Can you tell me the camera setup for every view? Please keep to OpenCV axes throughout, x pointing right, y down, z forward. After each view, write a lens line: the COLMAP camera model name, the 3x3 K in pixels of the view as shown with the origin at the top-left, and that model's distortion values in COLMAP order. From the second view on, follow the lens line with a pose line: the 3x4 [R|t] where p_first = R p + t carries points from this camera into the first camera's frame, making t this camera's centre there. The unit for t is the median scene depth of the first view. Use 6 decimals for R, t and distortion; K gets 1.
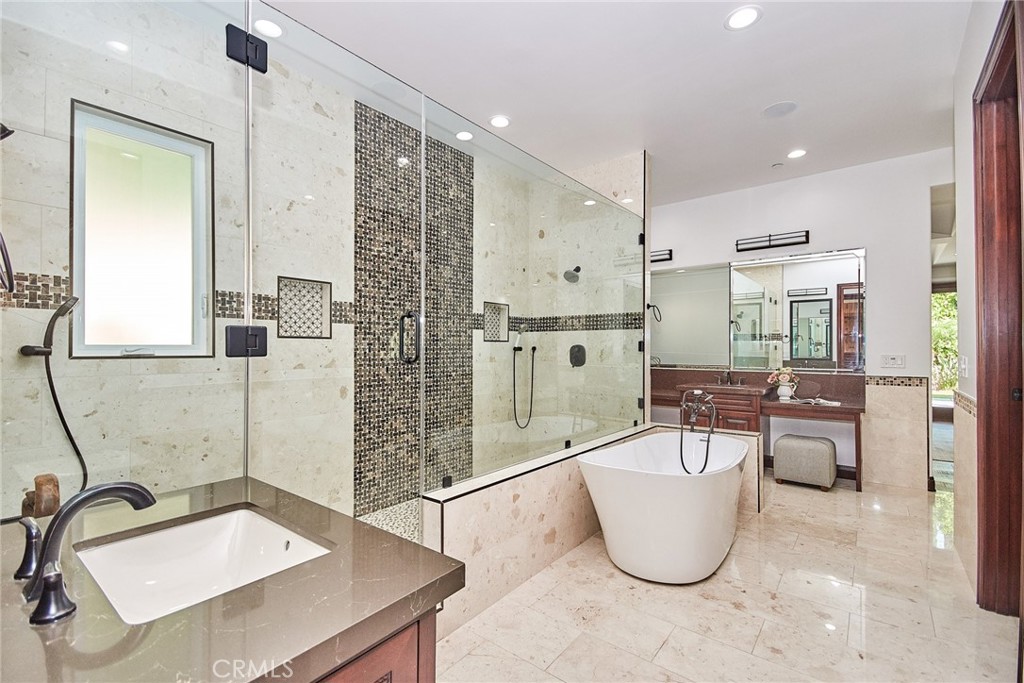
lens RADIAL K [[446.6, 0, 507.9], [0, 446.6, 349.2], [0, 0, 1]] dist [0.002575, 0.000099]
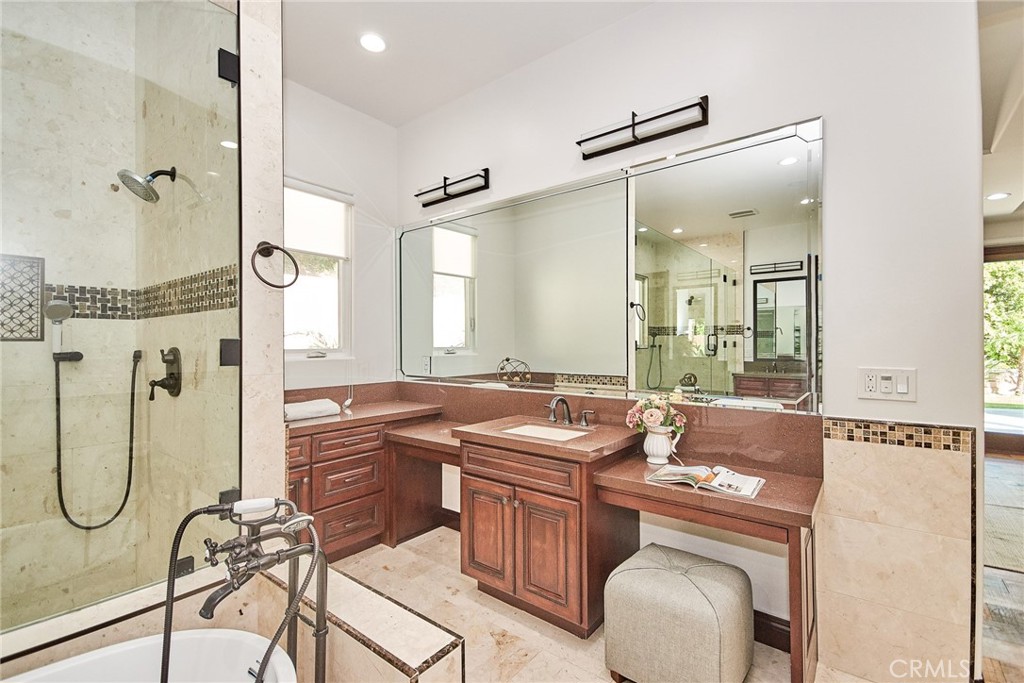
lens RADIAL K [[453.4, 0, 516.4], [0, 453.4, 345.3], [0, 0, 1]] dist [0.003989, 0.000100]
pose [[0.999825, -0.005697, 0.017801, 0.627962], [0.005663, 0.999982, 0.001936, -0.014051], [-0.017812, -0.001835, 0.999840, 0.719671]]
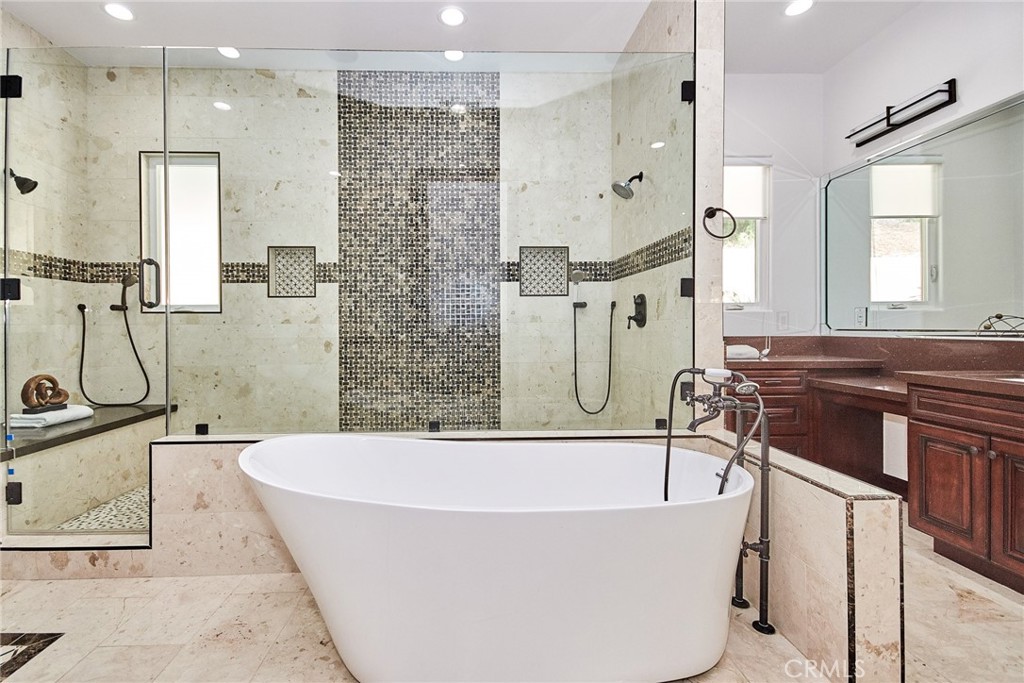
lens RADIAL K [[459.9, 0, 479.1], [0, 459.9, 327.4], [0, 0, 1]] dist [0.021737, -0.007868]
pose [[0.648886, -0.003167, -0.760879, 0.664427], [0.004811, 0.999988, -0.000060, 0.048072], [0.760870, -0.003622, 0.648894, 0.512563]]
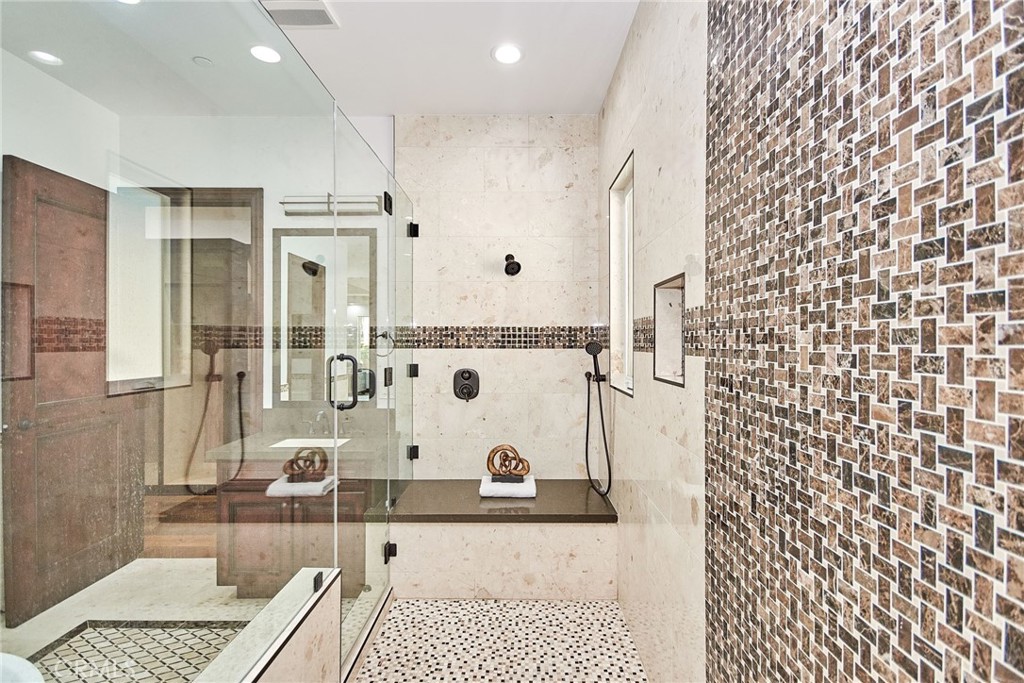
lens RADIAL K [[465.2, 0, 512.0], [0, 465.2, 341.5], [0, 0, 1]] dist [0.001295, 0.000053]
pose [[-0.784073, -0.002698, -0.620663, 0.059917], [-0.002119, 0.999996, -0.001670, -0.065493], [0.620666, 0.000005, -0.784075, 1.157111]]
